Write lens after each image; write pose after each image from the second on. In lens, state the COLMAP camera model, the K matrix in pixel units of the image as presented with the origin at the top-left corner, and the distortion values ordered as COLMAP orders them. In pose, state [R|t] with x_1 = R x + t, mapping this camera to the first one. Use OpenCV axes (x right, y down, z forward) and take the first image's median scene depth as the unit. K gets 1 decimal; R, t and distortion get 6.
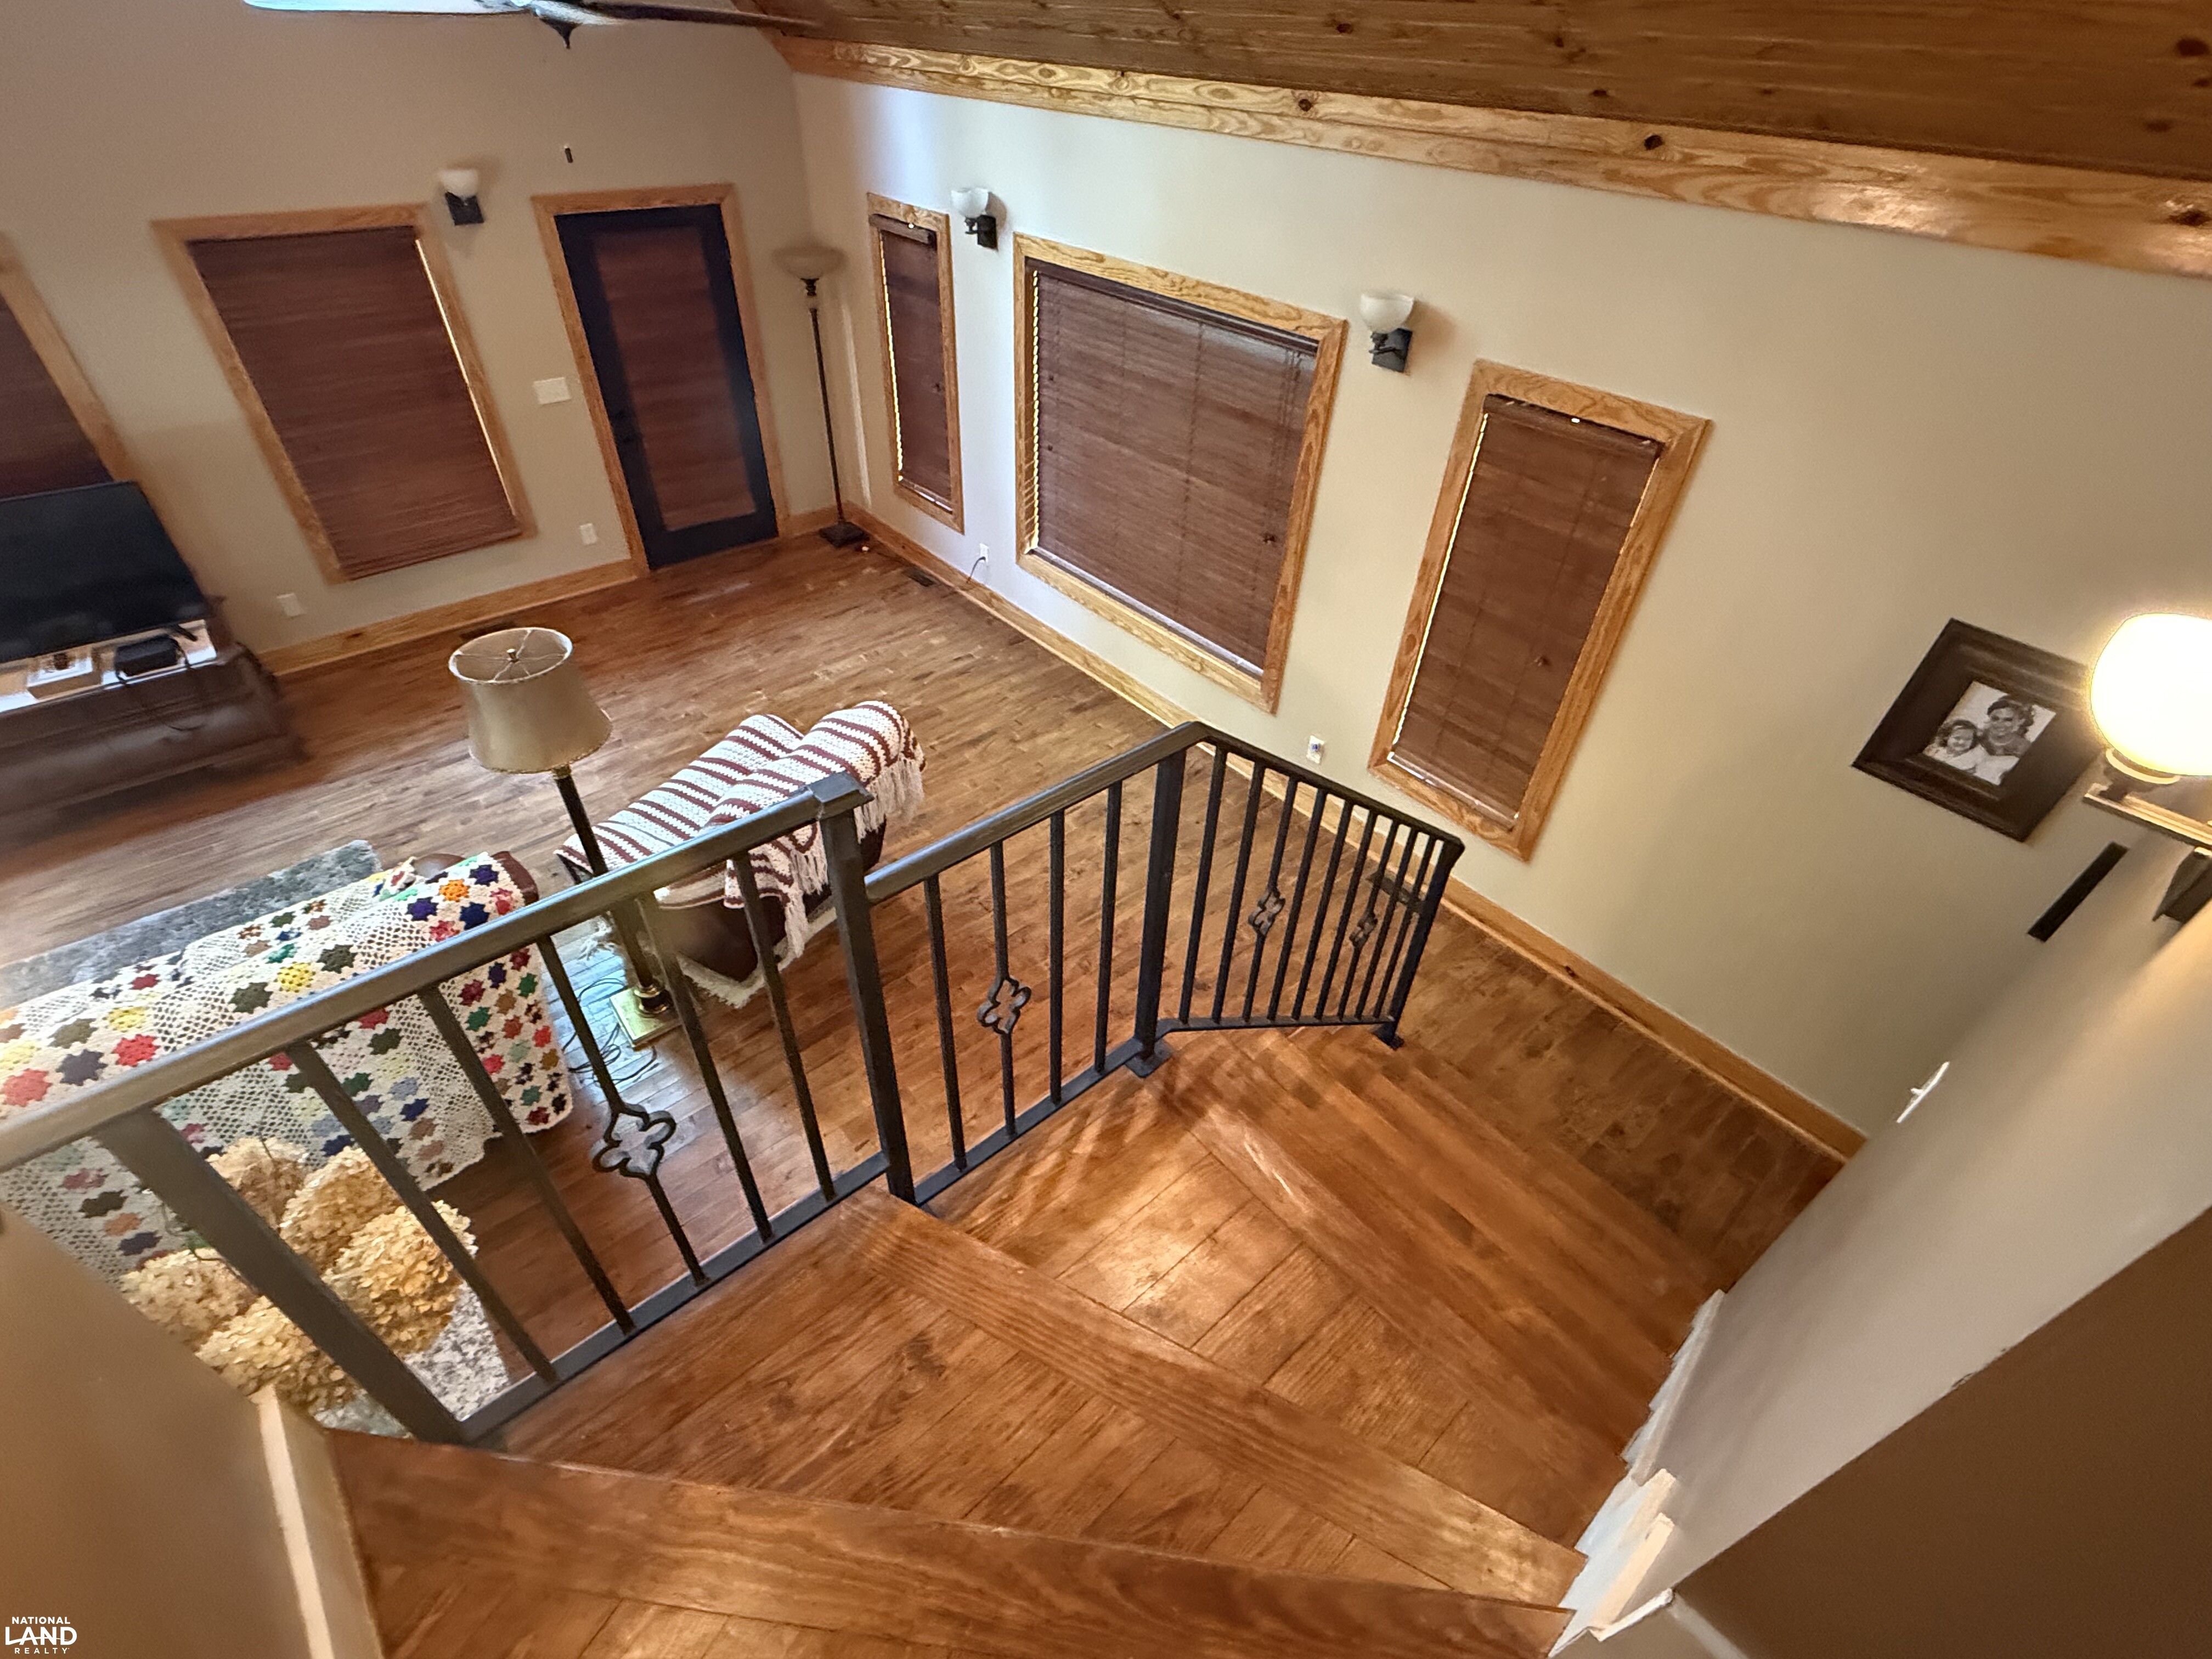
lens RADIAL K [[992.4, 0, 1103.2], [0, 992.4, 827.7], [0, 0, 1]] dist [0.001205, -0.000183]
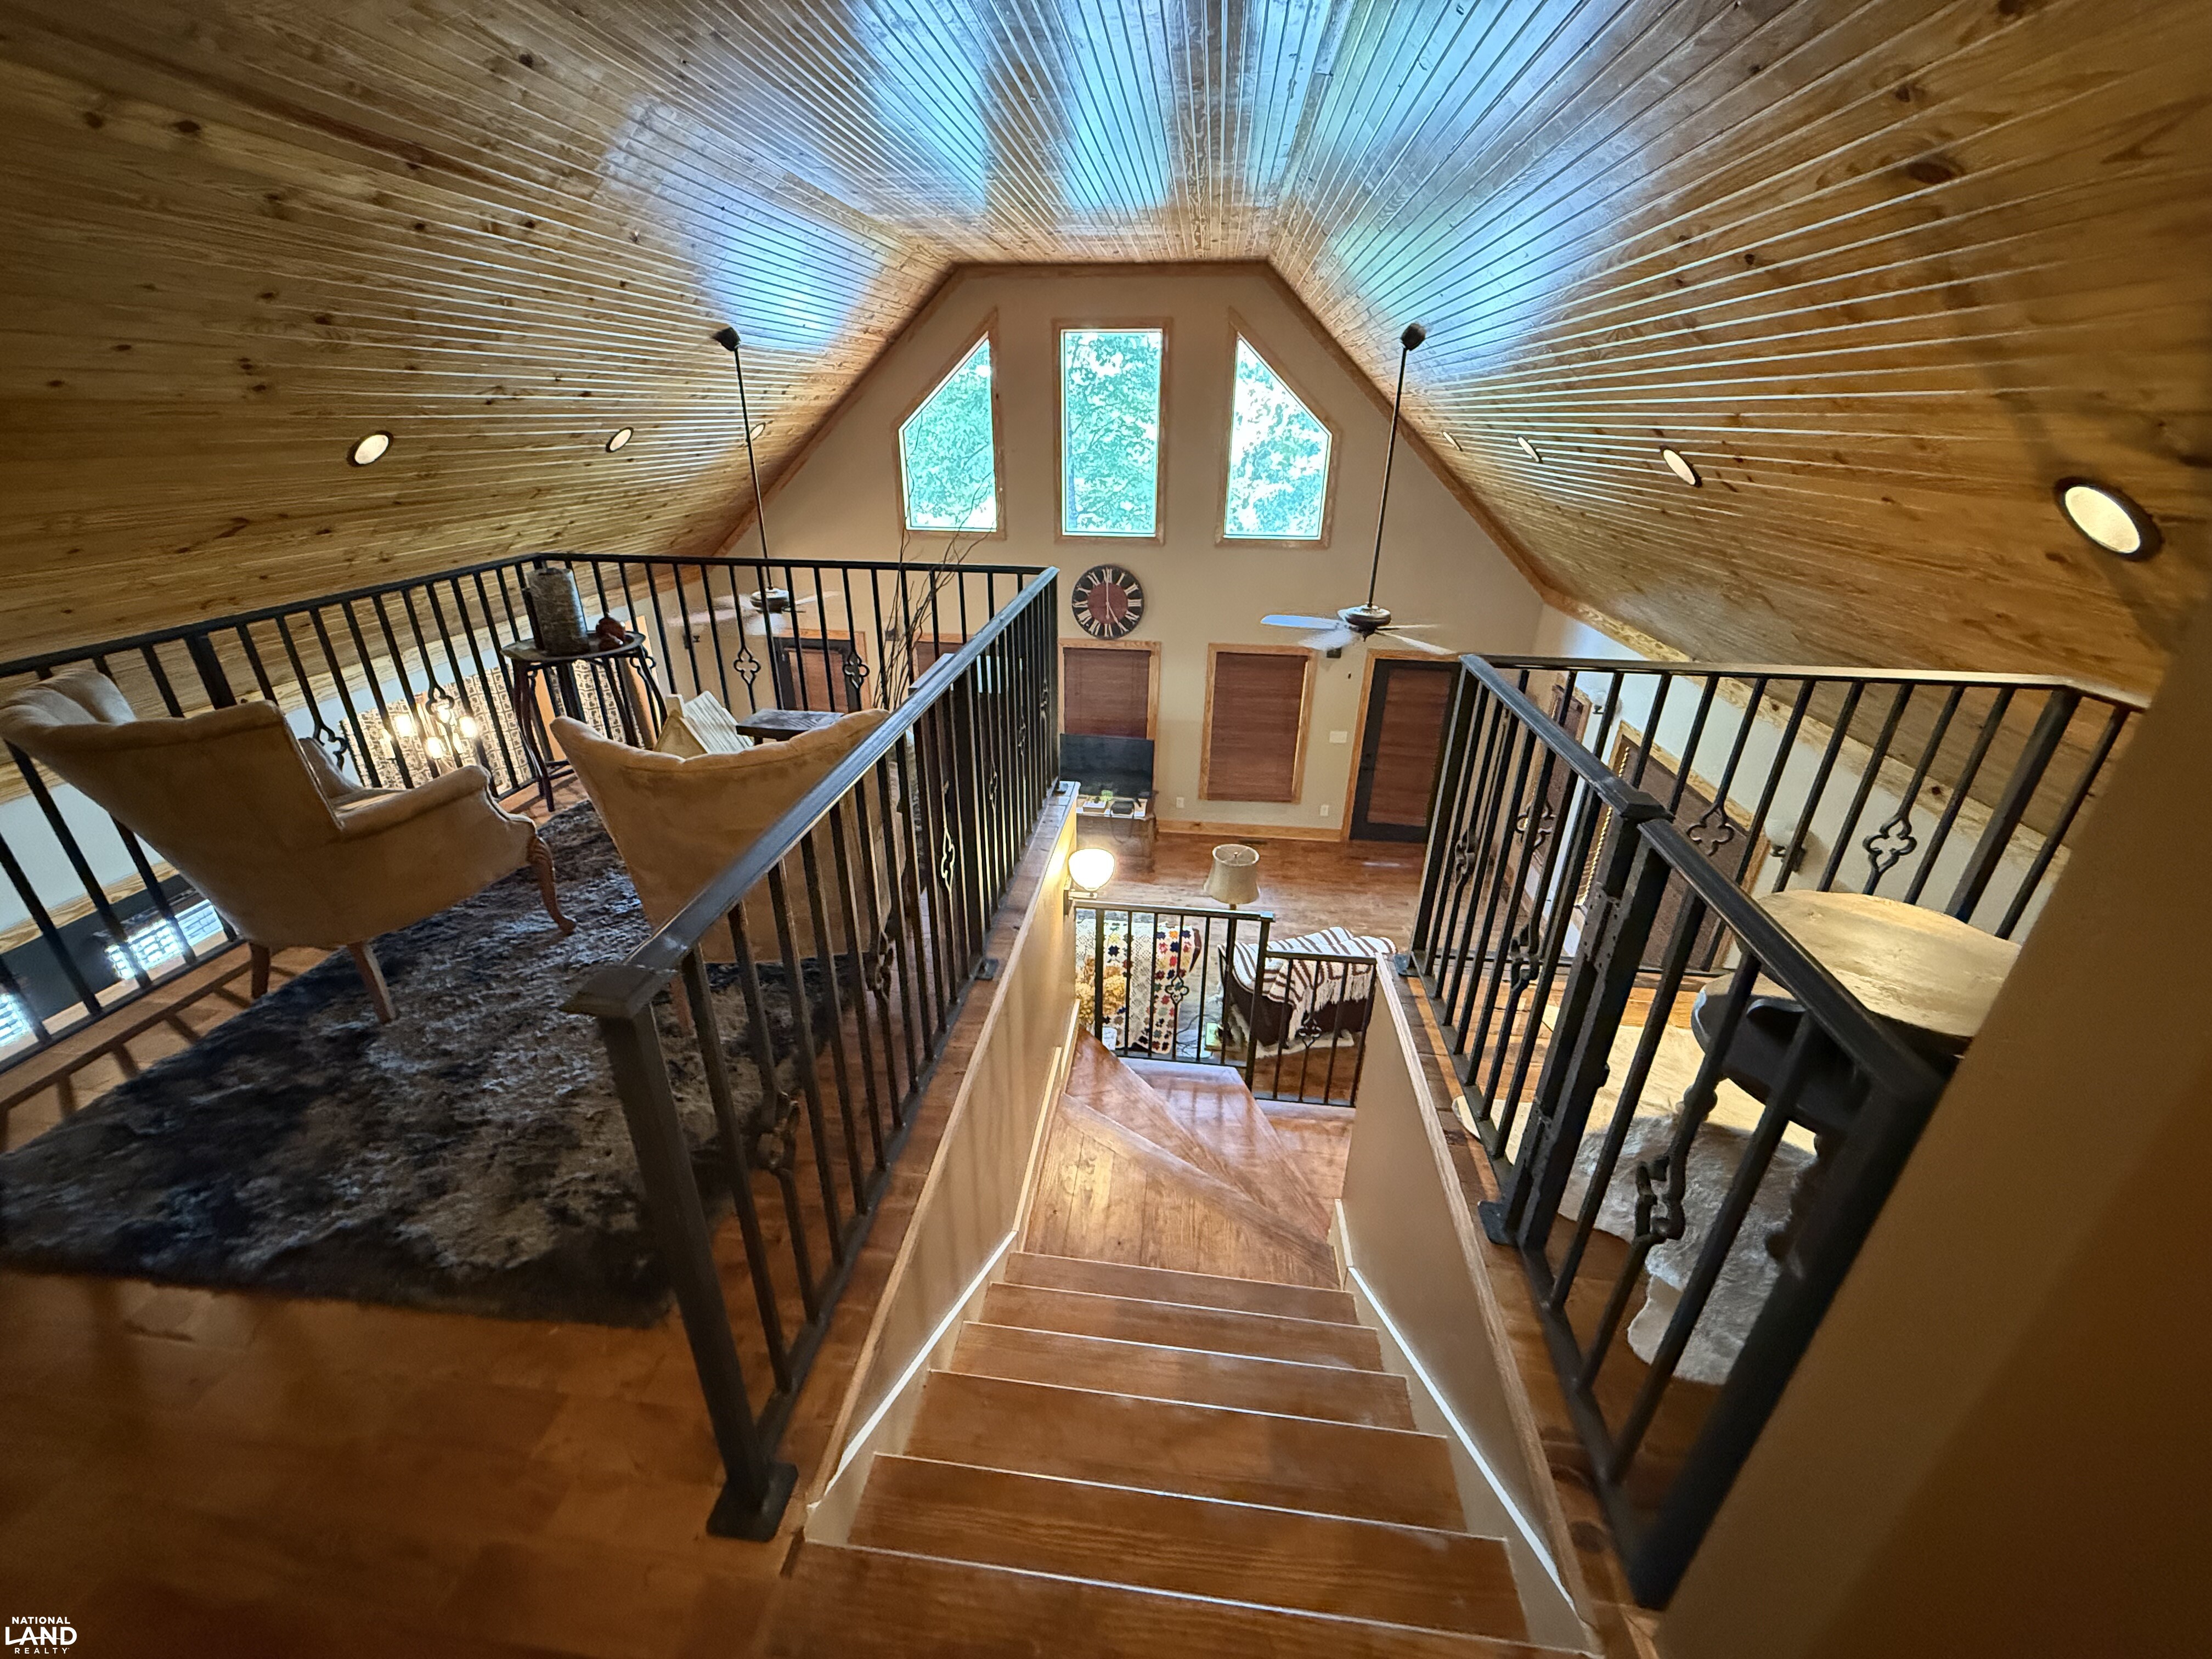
lens RADIAL K [[882.6, 0, 1098.8], [0, 882.6, 830.4], [0, 0, 1]] dist [0.001417, -0.000621]
pose [[0.675154, 0.288847, -0.678774, 0.347510], [-0.461203, 0.883422, -0.082810, 0.058545], [0.575725, 0.368962, 0.729663, -0.437402]]
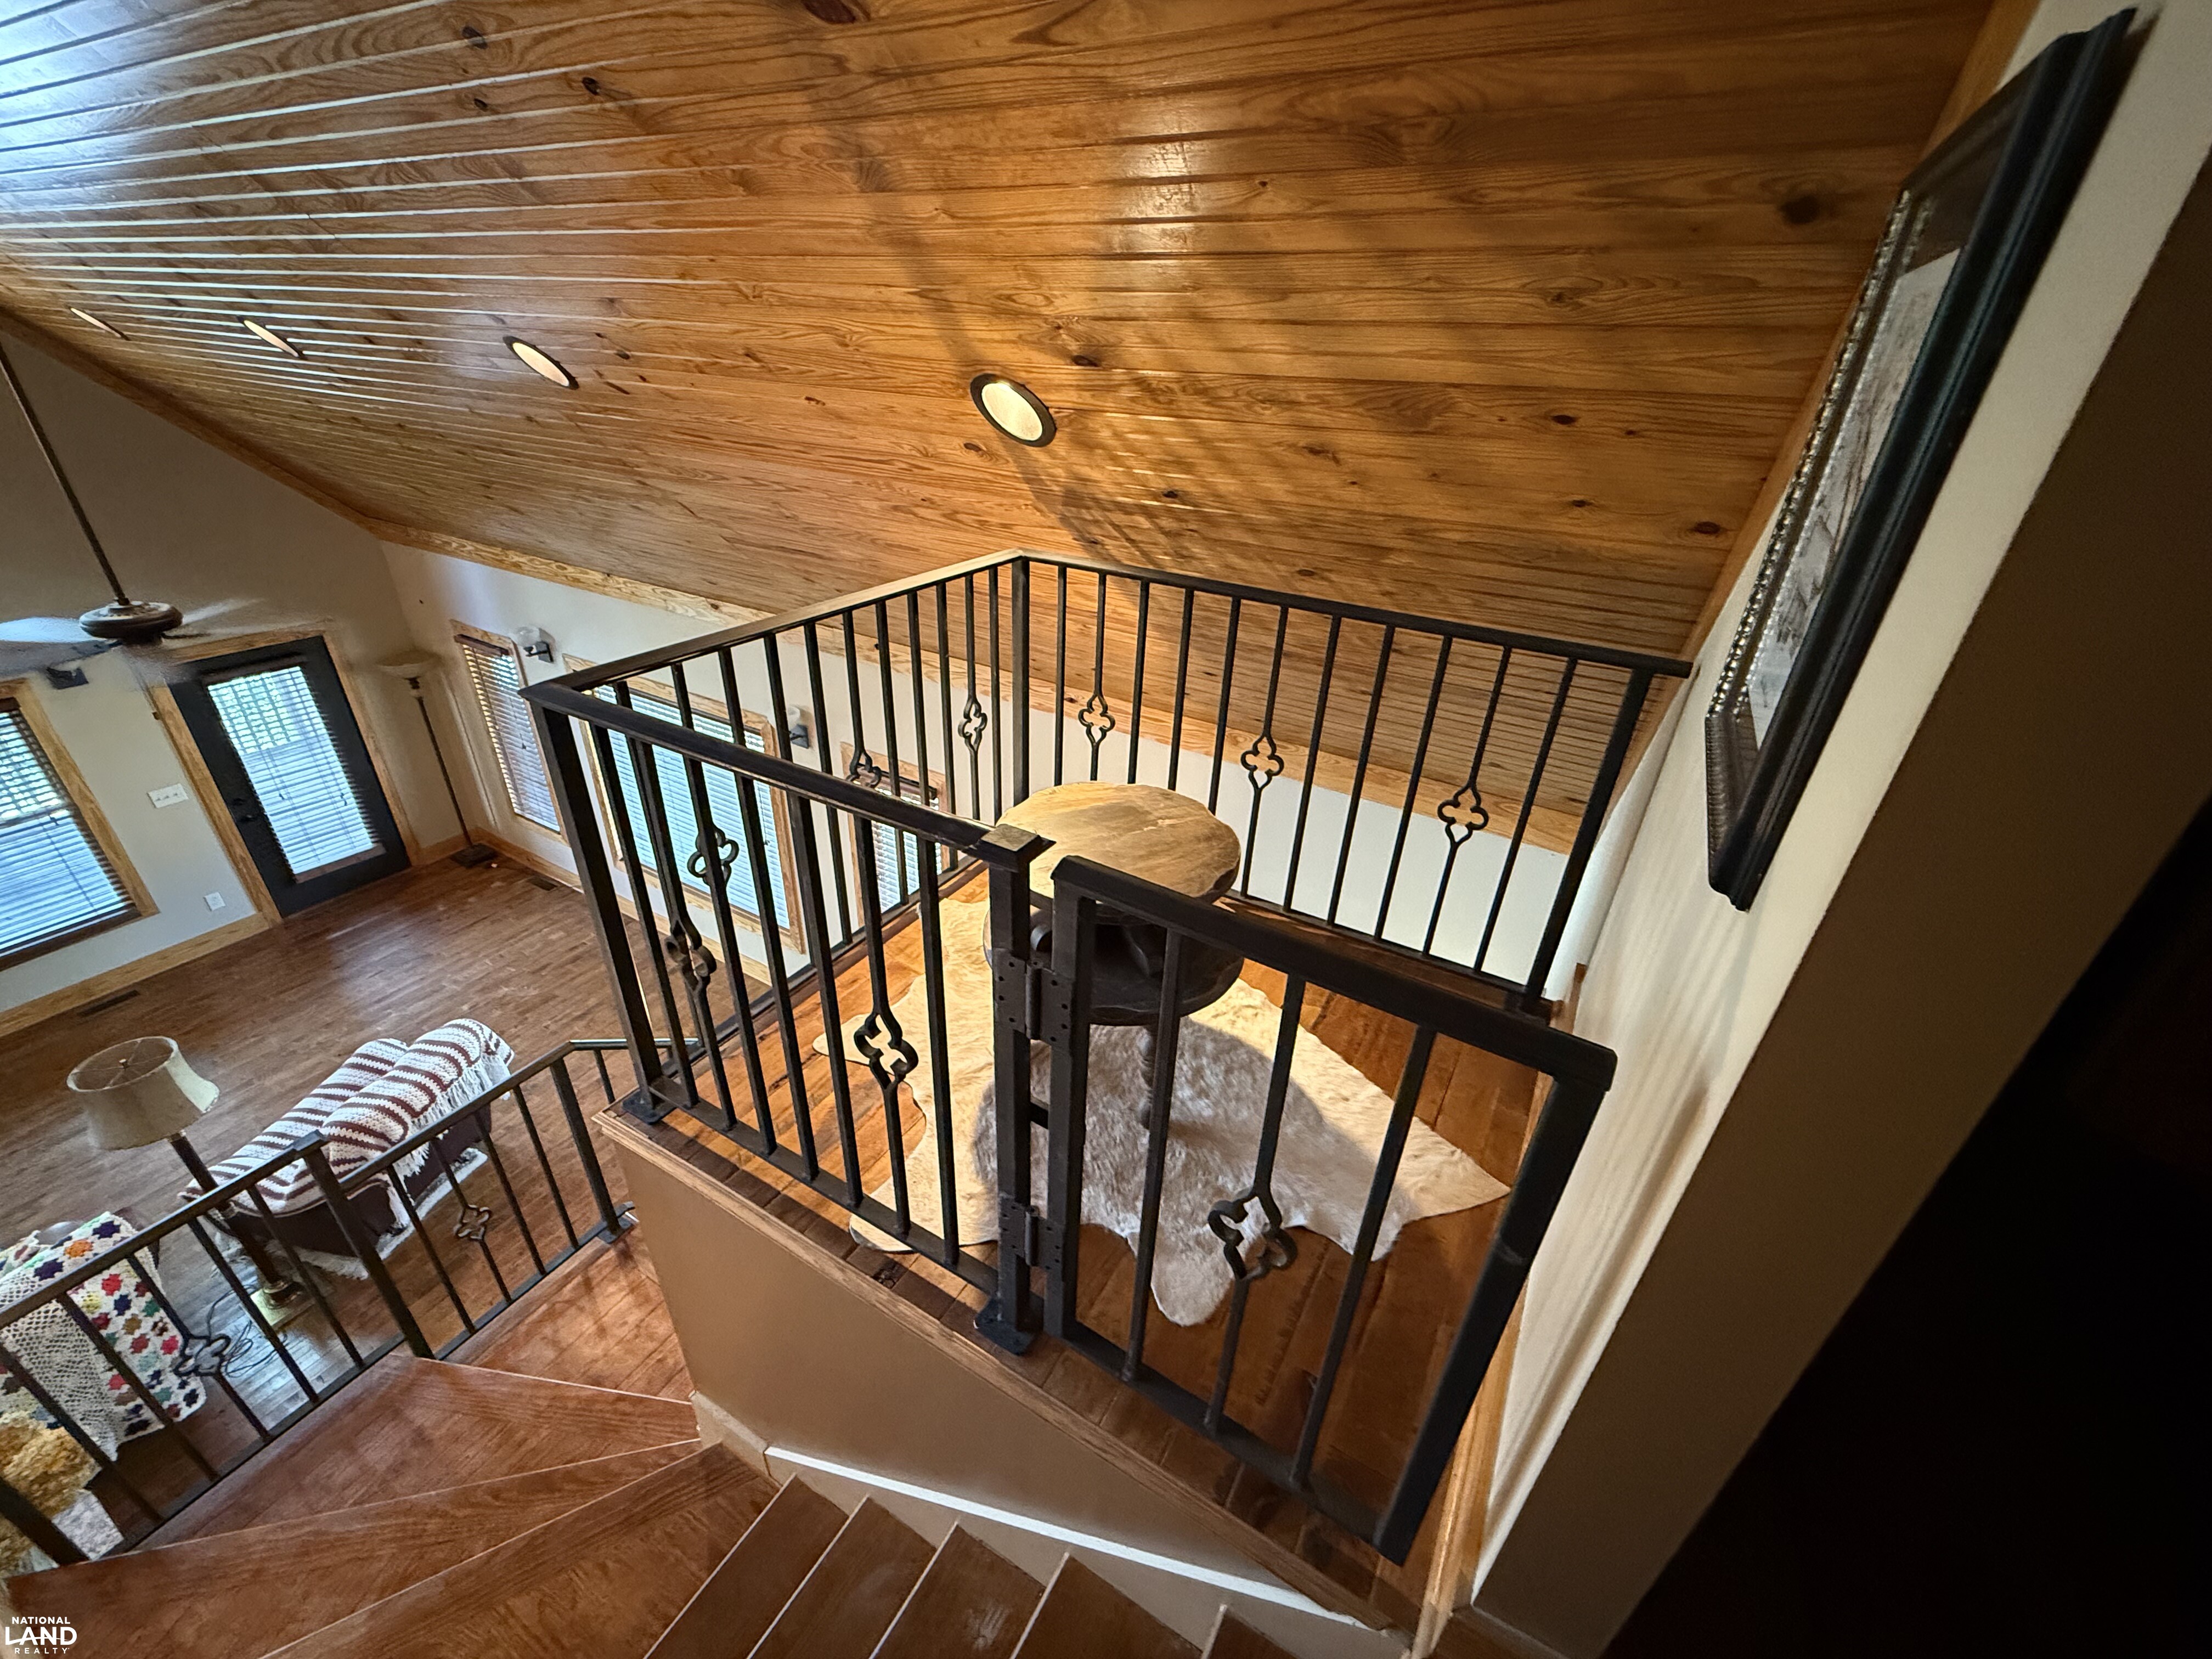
lens RADIAL K [[894.6, 0, 1106.0], [0, 894.6, 829.5], [0, 0, 1]] dist [0.001524, -0.000678]
pose [[0.945253, -0.158215, 0.285421, 0.234036], [0.204839, 0.968512, -0.141514, -0.016972], [-0.254044, 0.192232, 0.947897, -0.353339]]
